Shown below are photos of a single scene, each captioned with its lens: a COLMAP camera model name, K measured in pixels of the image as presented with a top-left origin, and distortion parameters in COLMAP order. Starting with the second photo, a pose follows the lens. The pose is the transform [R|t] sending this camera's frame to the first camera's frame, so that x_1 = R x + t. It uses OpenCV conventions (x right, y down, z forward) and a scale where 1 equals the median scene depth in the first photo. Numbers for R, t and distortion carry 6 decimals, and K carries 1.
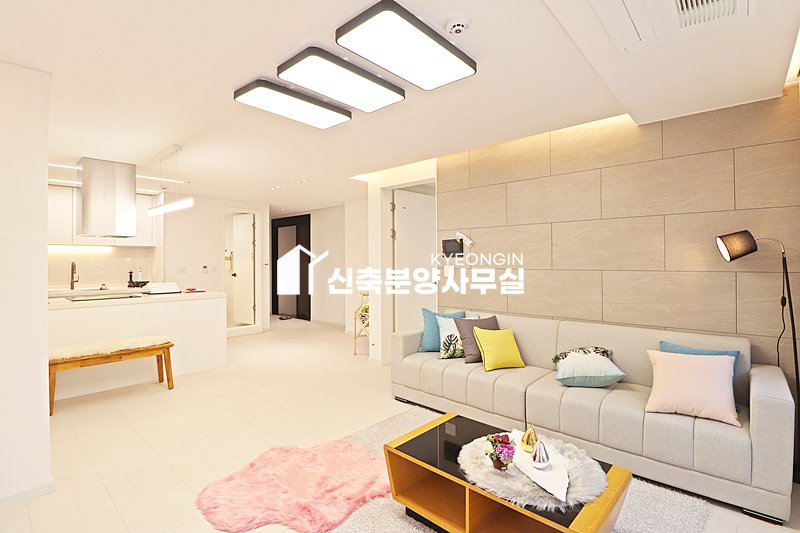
lens RADIAL K [[373.0, 0, 401.0], [0, 373.0, 256.6], [0, 0, 1]] dist [-0.004361, -0.007545]
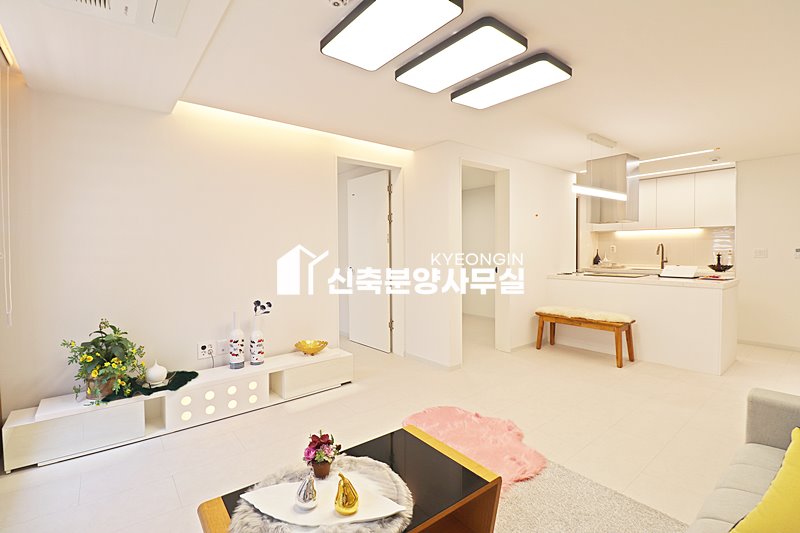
lens RADIAL K [[373.0, 0, 406.2], [0, 373.0, 254.1], [0, 0, 1]] dist [-0.004361, -0.007545]
pose [[-0.141009, 0.024163, -0.989713, 0.256592], [0.019209, 0.999581, 0.021668, 0.004096], [0.989822, -0.015956, -0.141414, 0.304311]]
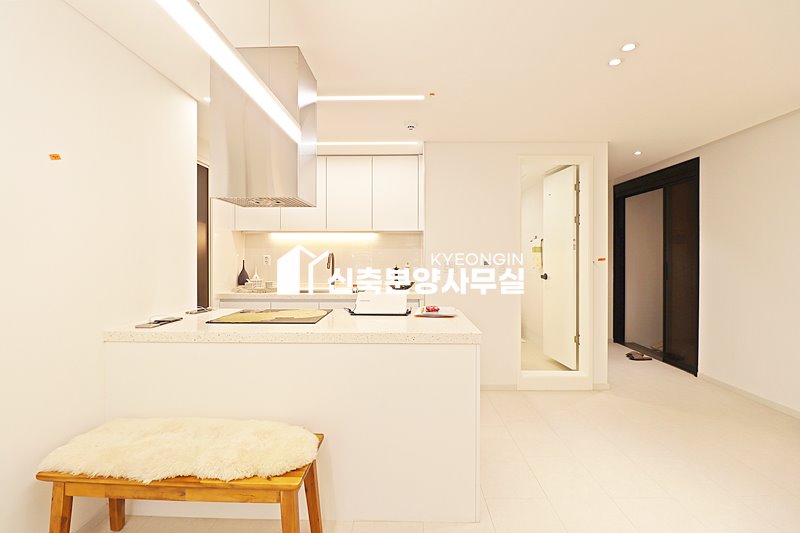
lens RADIAL K [[373.0, 0, 393.4], [0, 373.0, 259.6], [0, 0, 1]] dist [-0.004361, -0.007545]
pose [[0.643930, 0.012705, -0.764979, -0.155769], [0.004744, 0.999777, 0.020599, 0.009162], [0.765070, -0.016893, 0.643726, 0.456971]]
